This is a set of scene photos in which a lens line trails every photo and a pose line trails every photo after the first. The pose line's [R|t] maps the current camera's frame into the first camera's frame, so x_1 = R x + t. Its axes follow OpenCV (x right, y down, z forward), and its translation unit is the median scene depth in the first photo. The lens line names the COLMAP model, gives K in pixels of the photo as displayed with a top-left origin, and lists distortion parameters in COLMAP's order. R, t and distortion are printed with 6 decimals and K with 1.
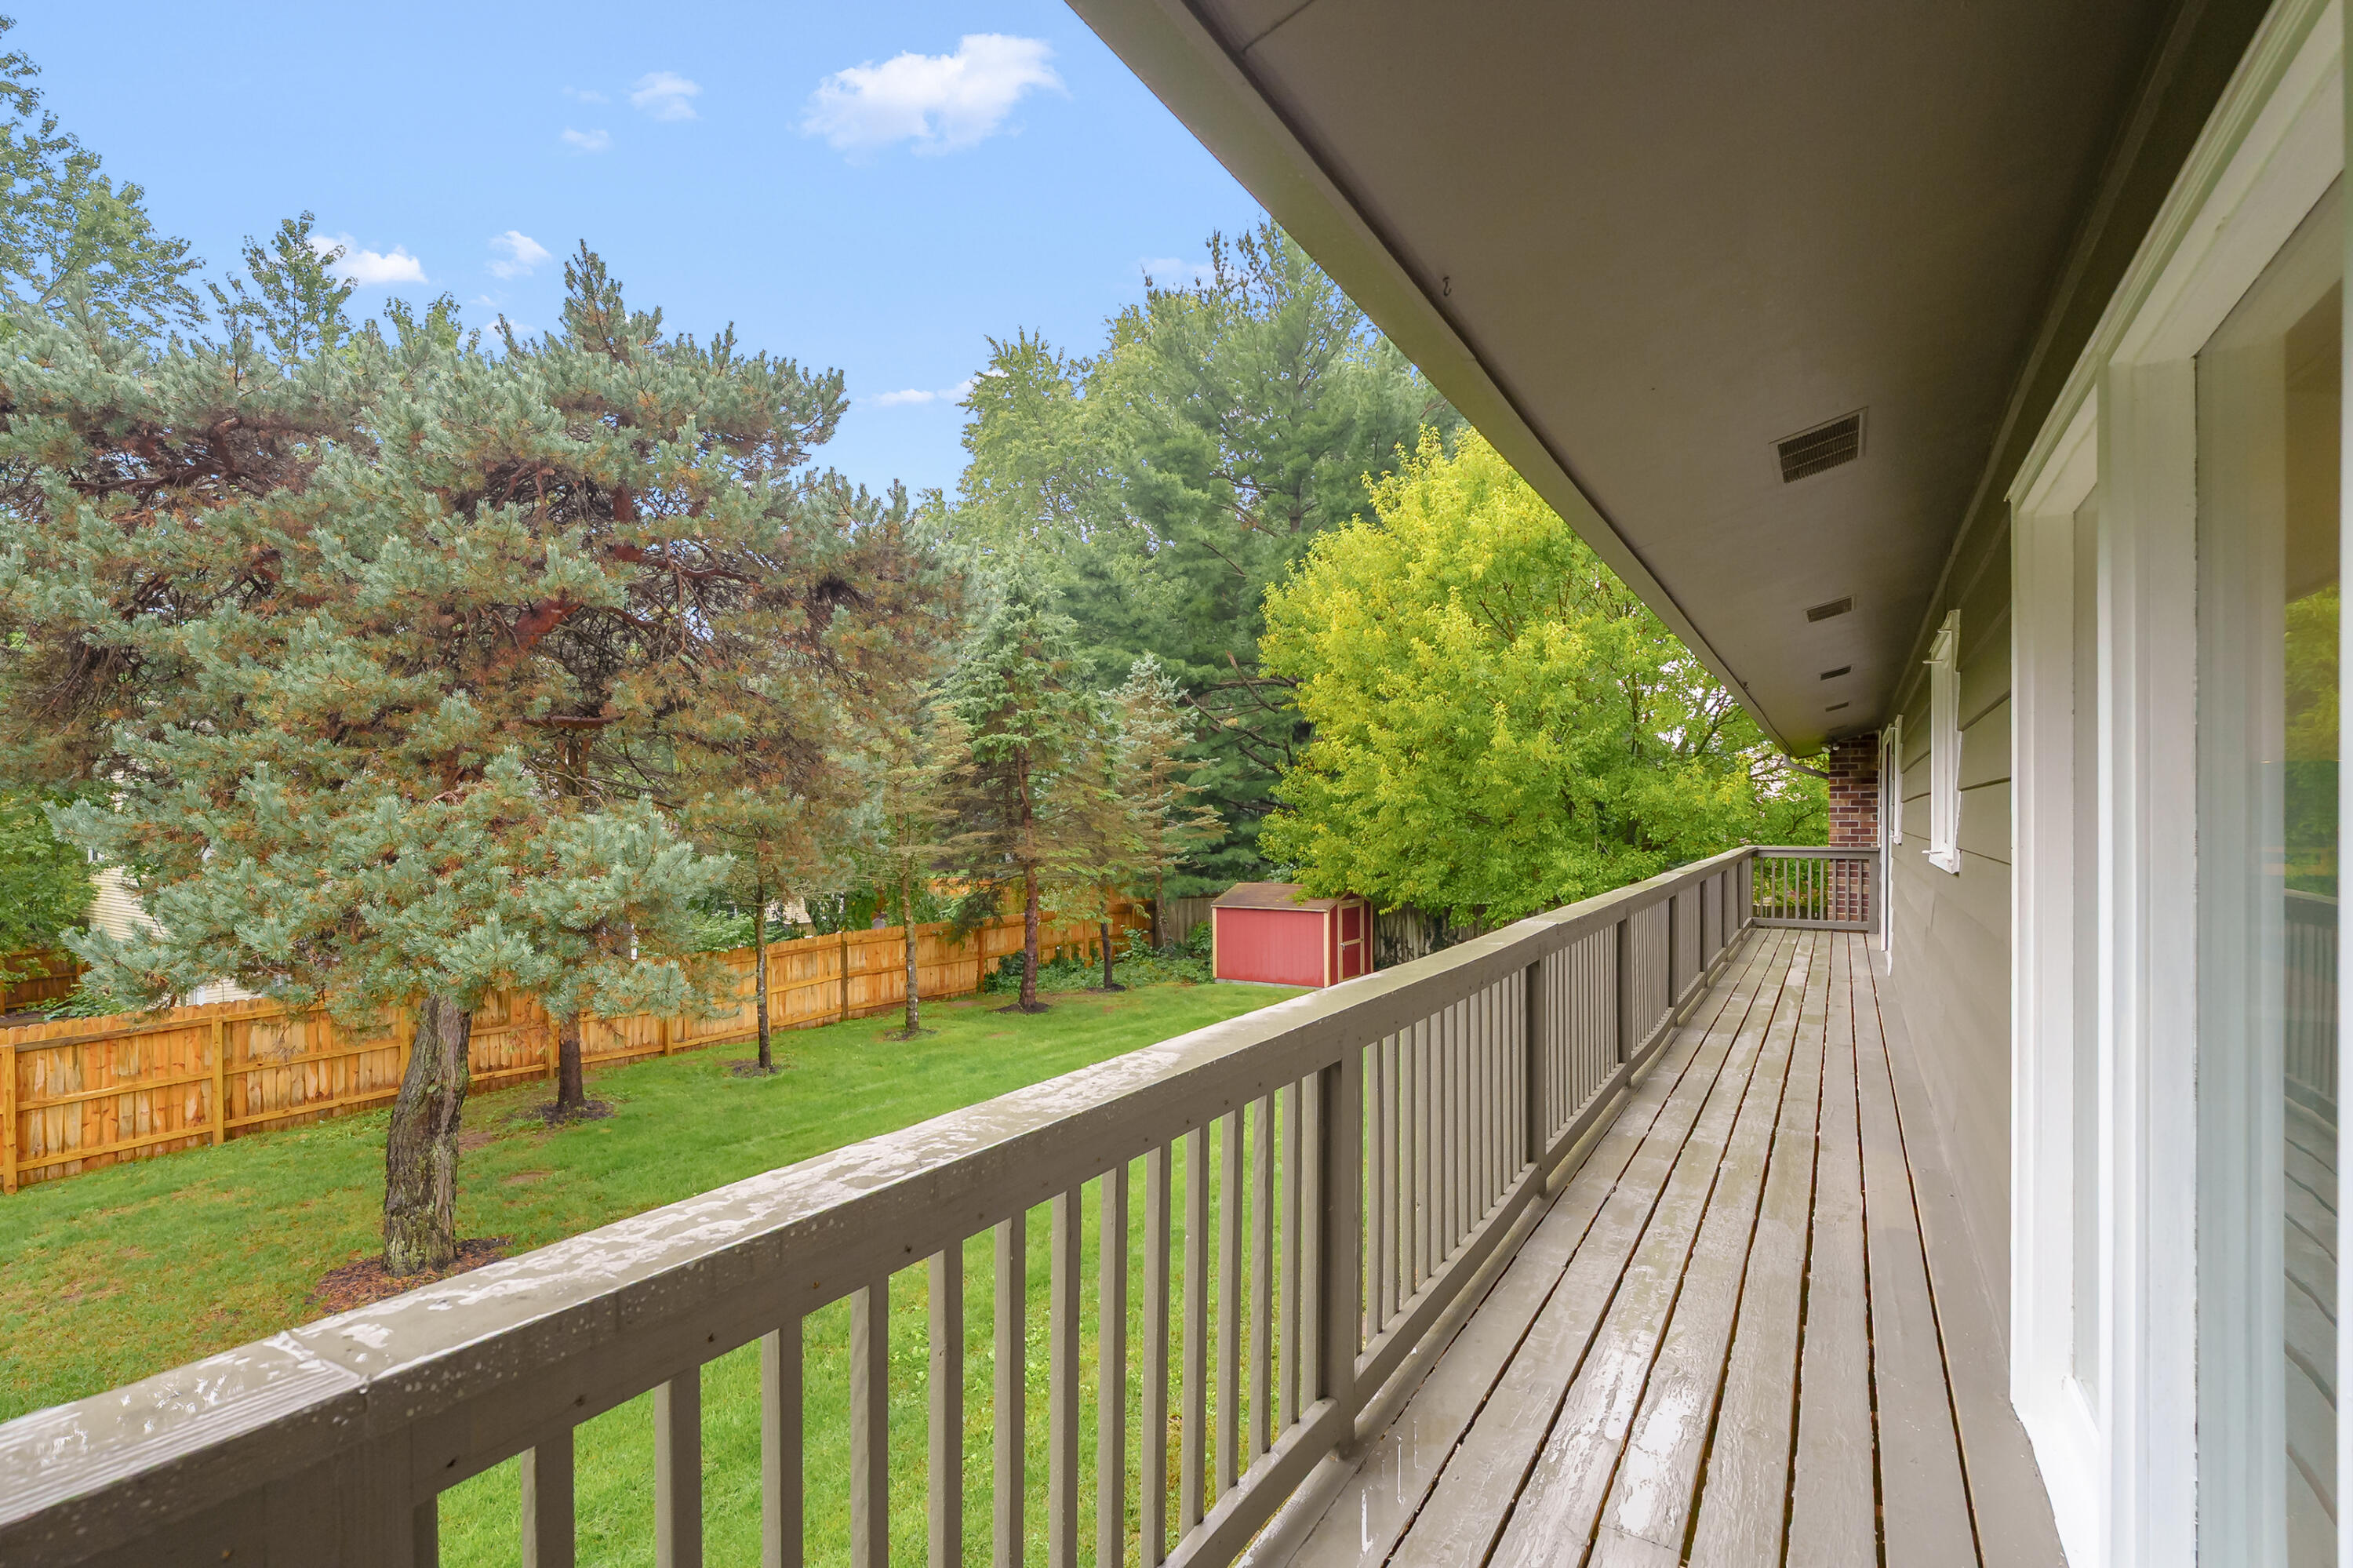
lens RADIAL K [[1096.1, 0, 1173.8], [0, 1096.1, 801.1], [0, 0, 1]] dist [-0.002780, 0.000642]
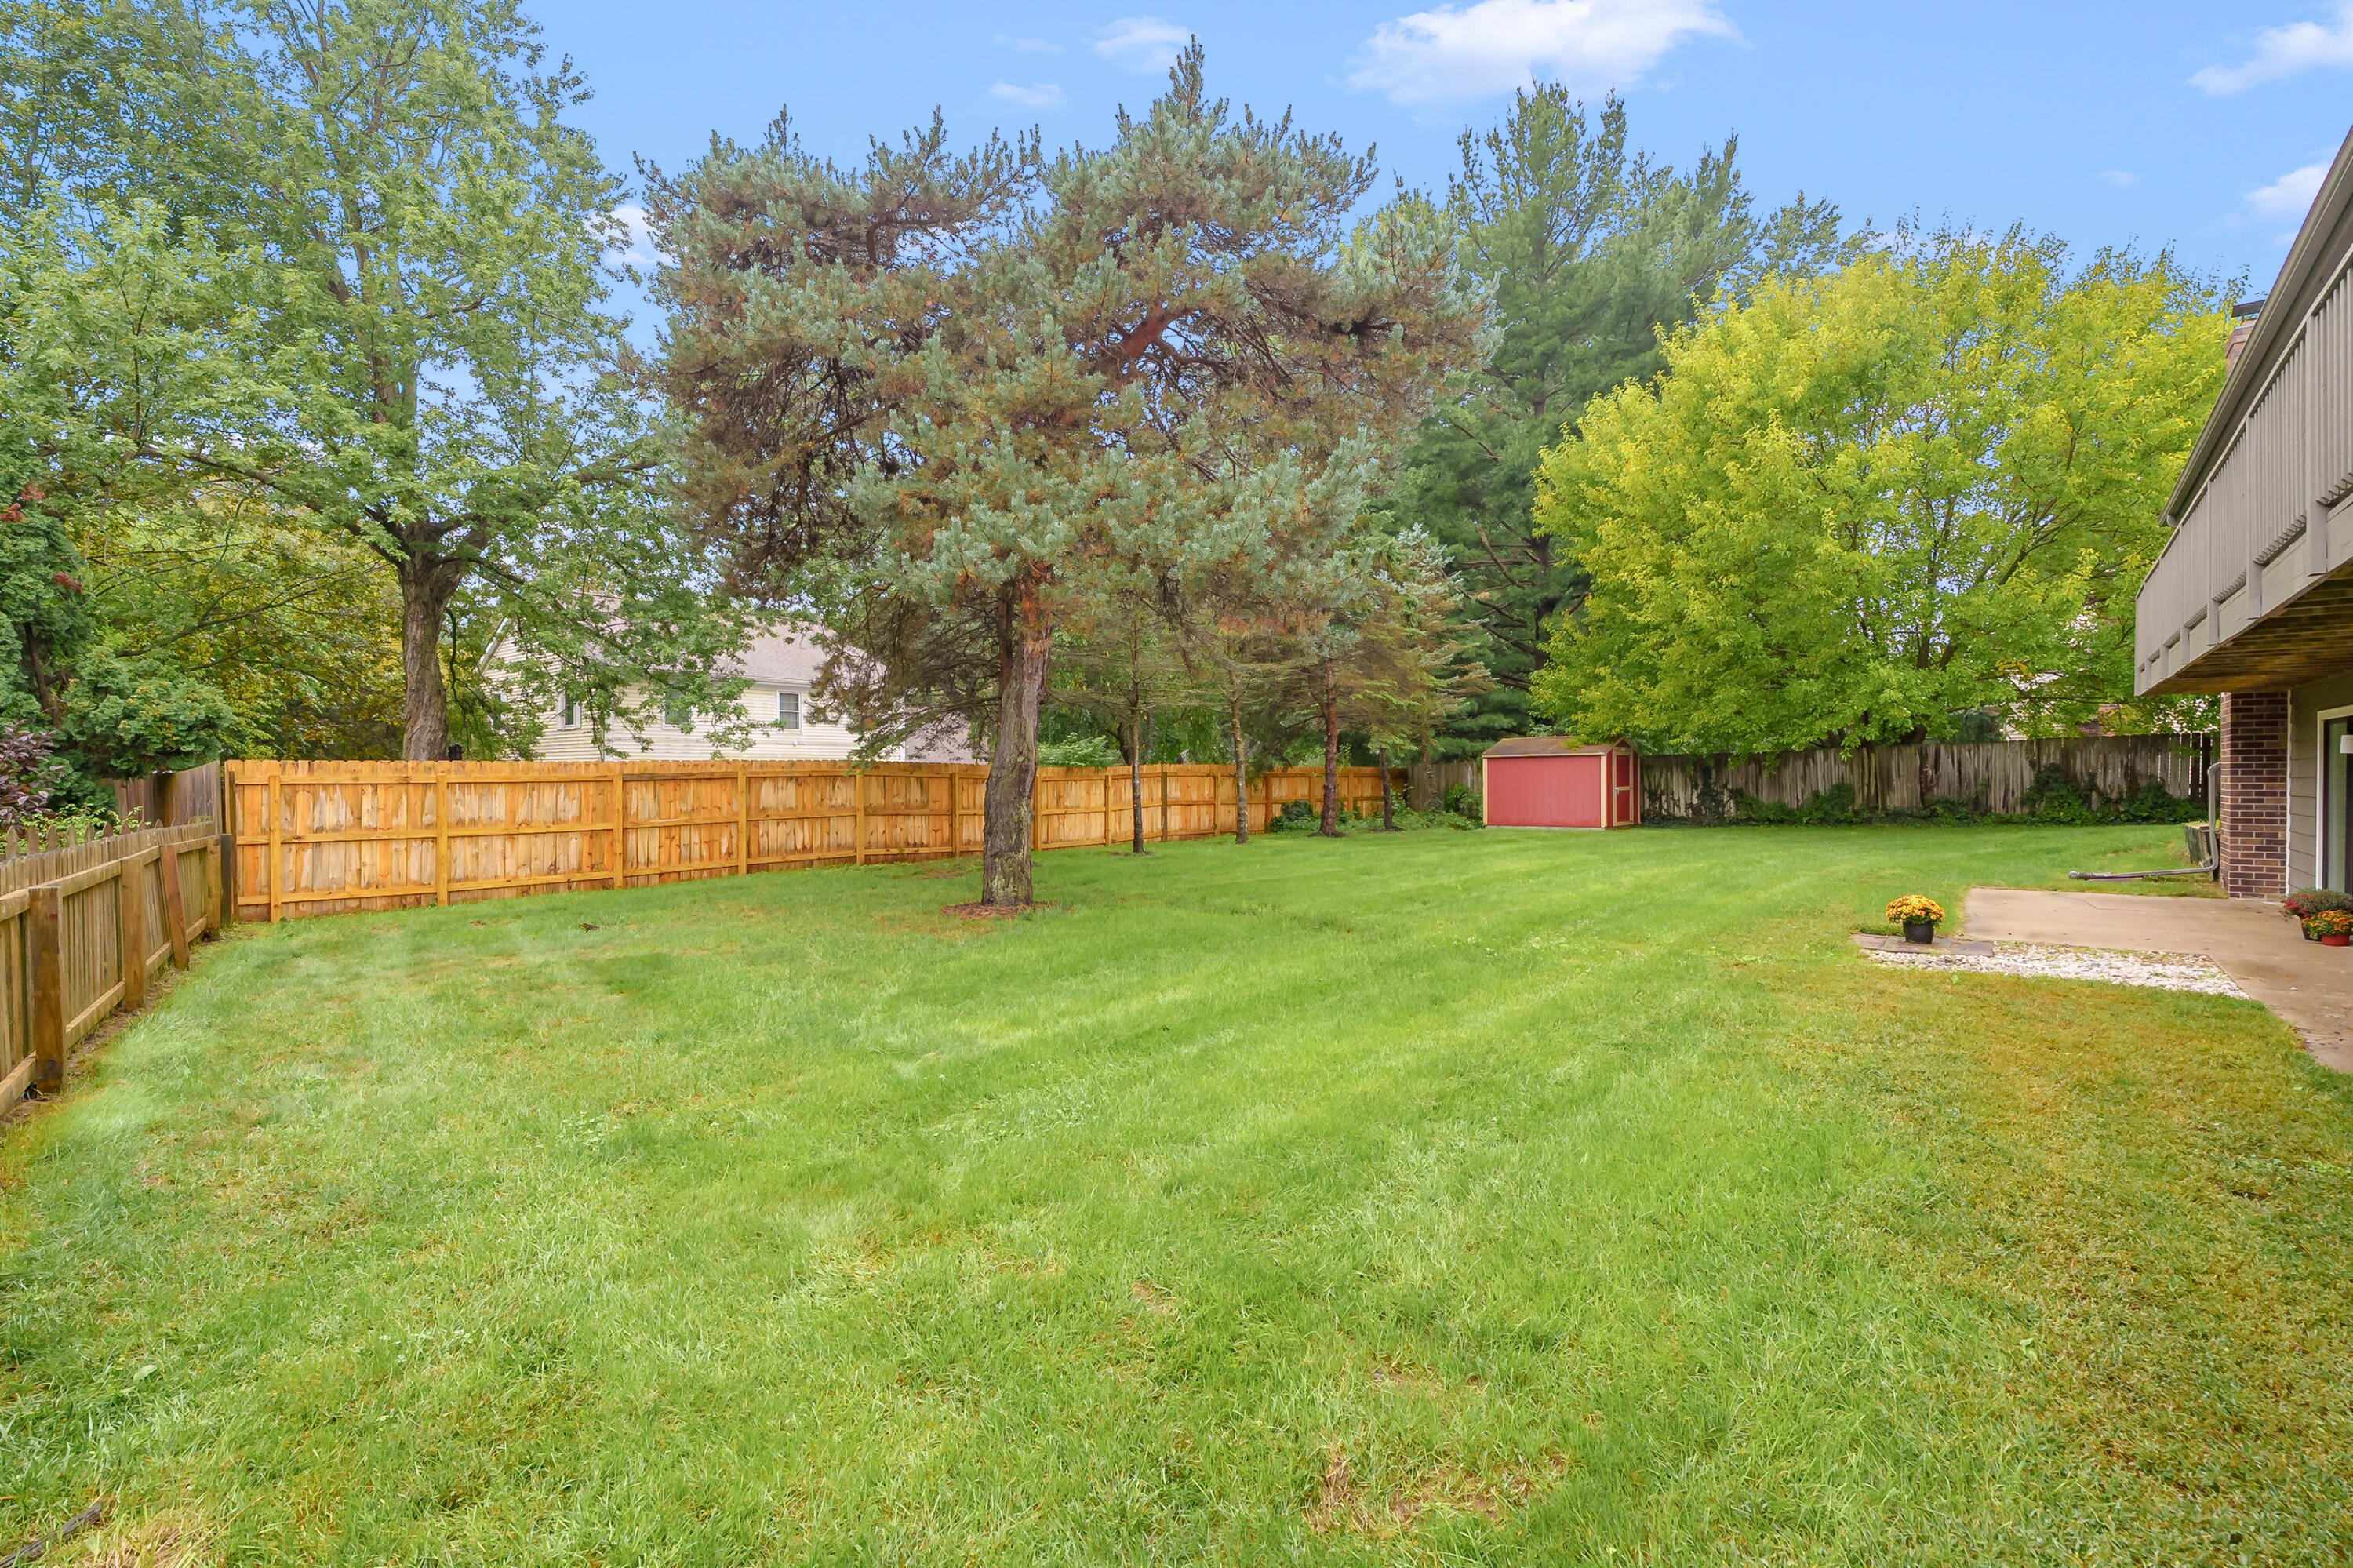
lens RADIAL K [[1072.0, 0, 1182.6], [0, 1072.0, 758.5], [0, 0, 1]] dist [-0.004890, 0.000001]
pose [[0.992722, -0.002651, -0.120403, -0.151002], [0.002846, 0.999995, 0.001449, 0.111965], [0.120399, -0.001782, 0.992724, -0.073386]]
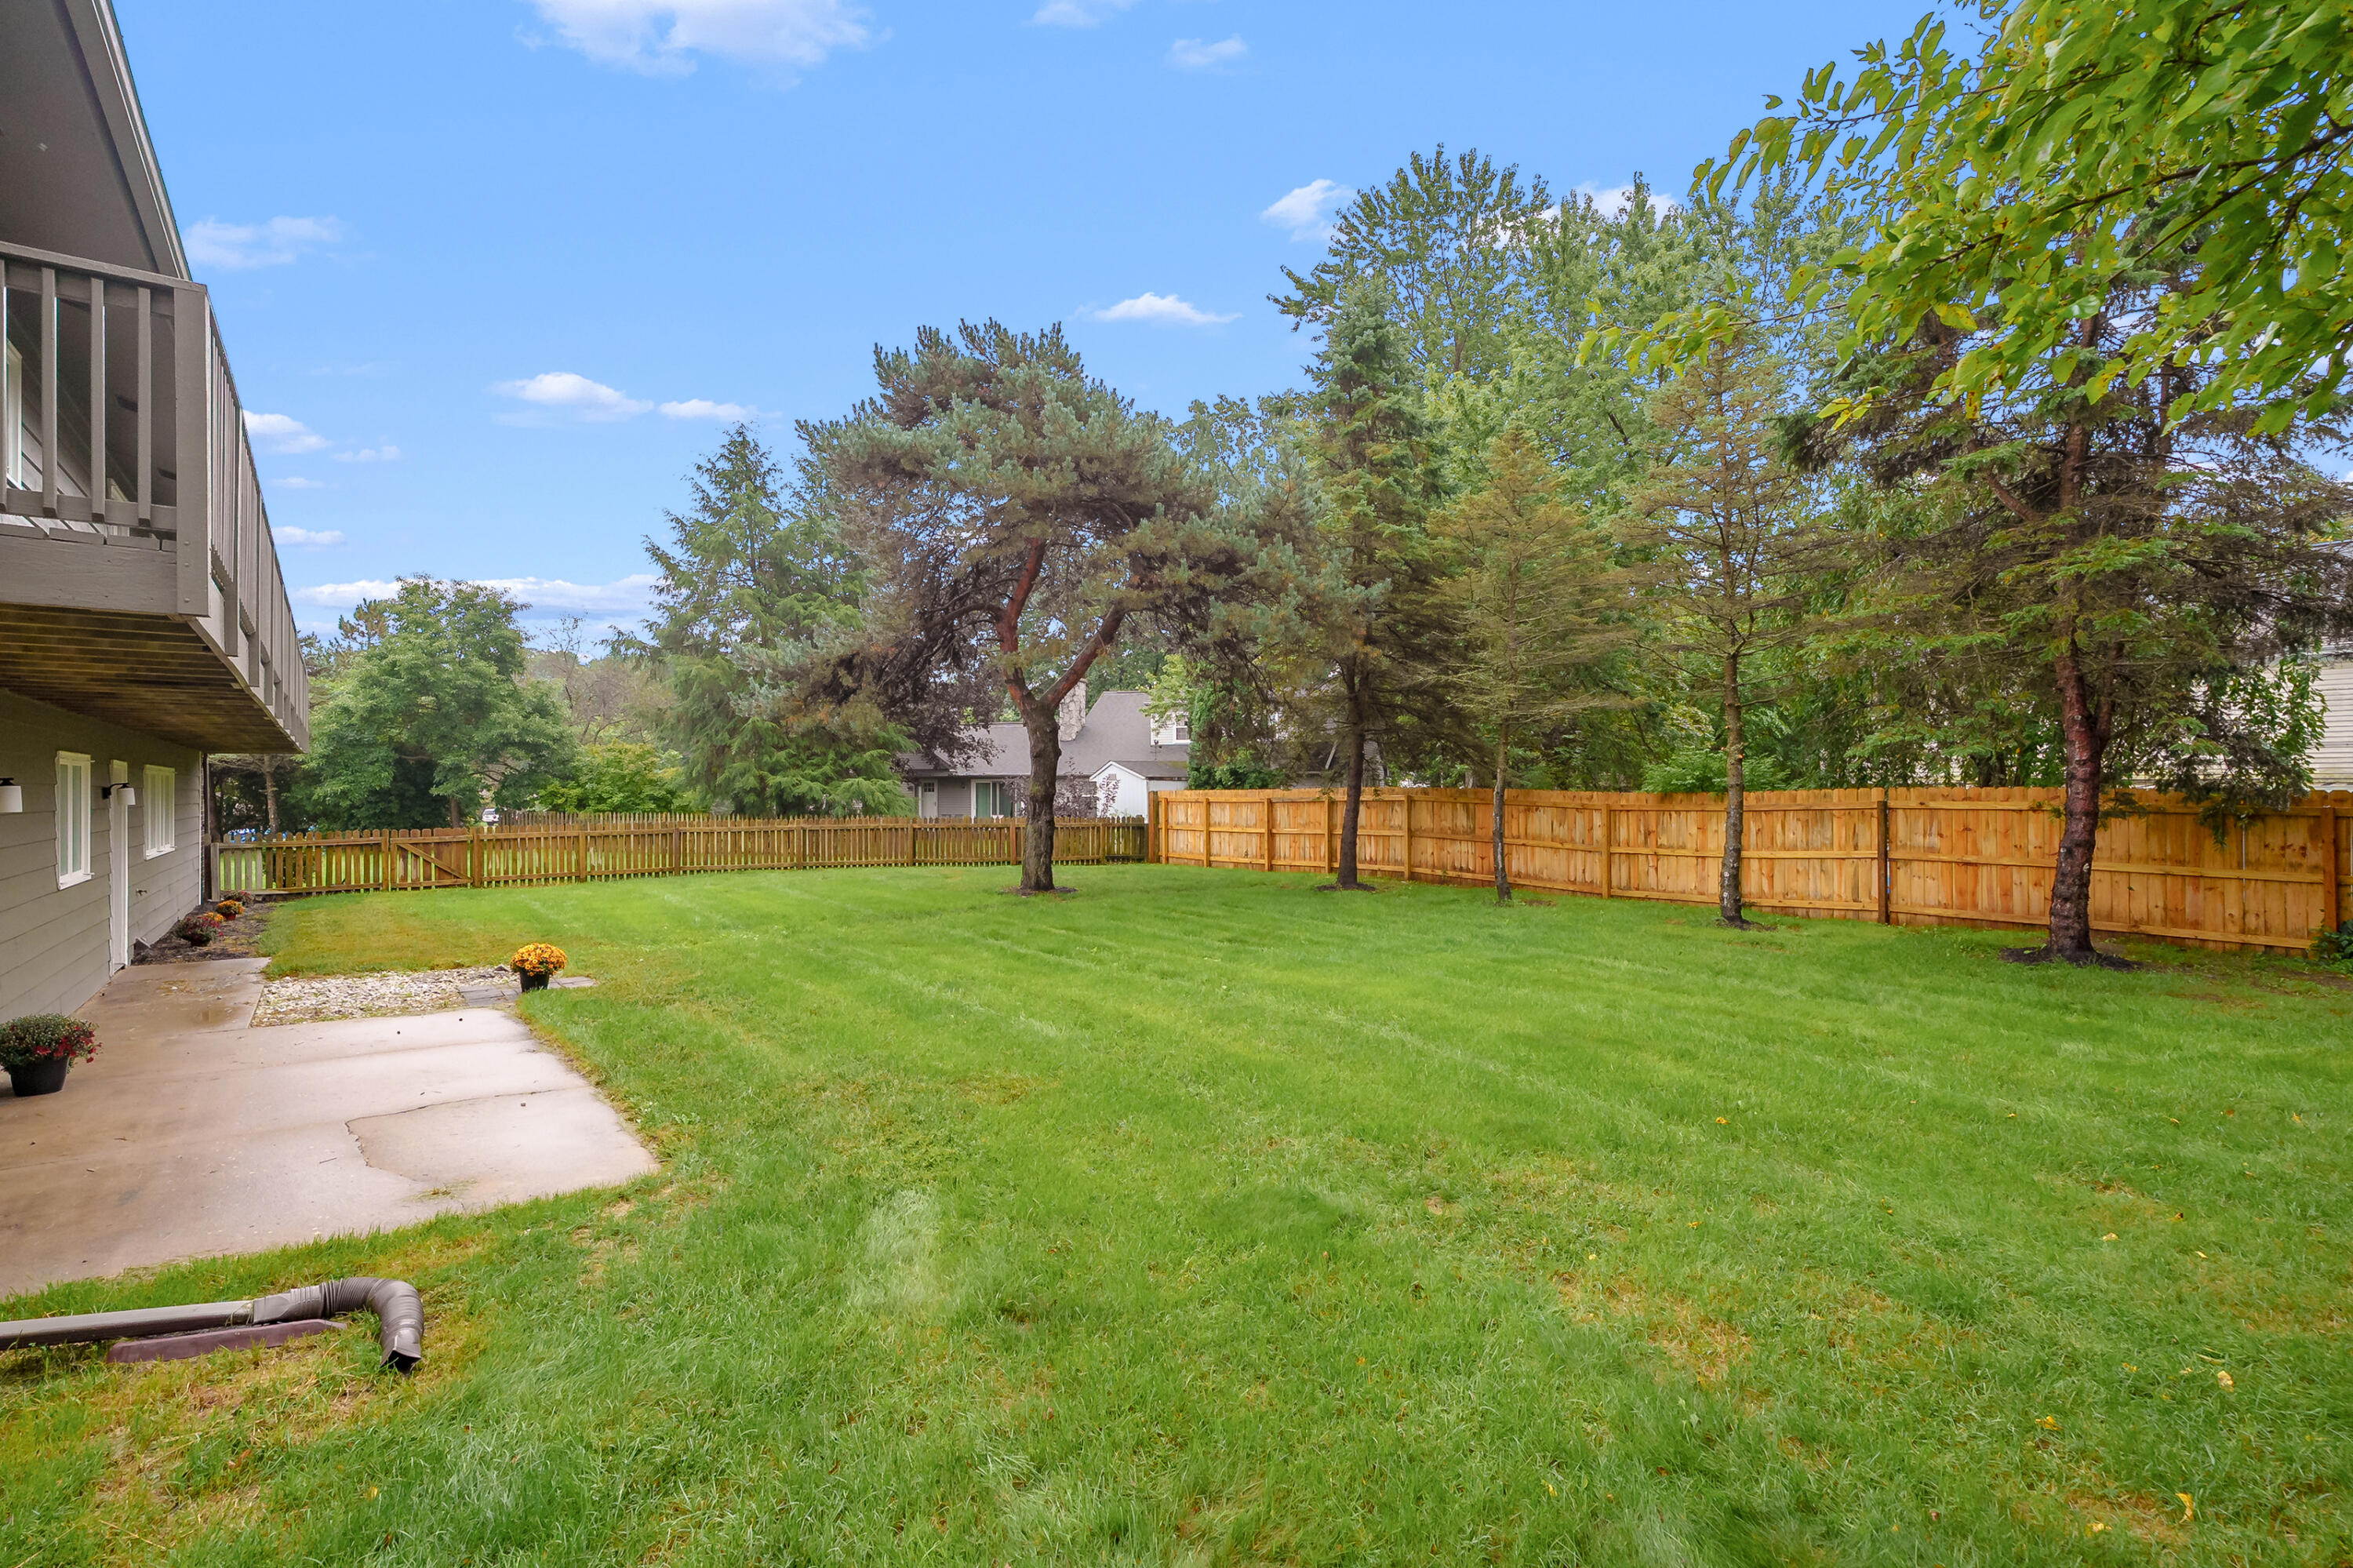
lens RADIAL K [[1096.1, 0, 1173.8], [0, 1096.1, 801.1], [0, 0, 1]] dist [-0.002780, 0.000642]
pose [[-0.354991, -0.004285, -0.934860, 0.439346], [-0.001186, 0.999991, -0.004134, 0.129708], [0.934869, -0.000359, -0.354993, 0.833549]]
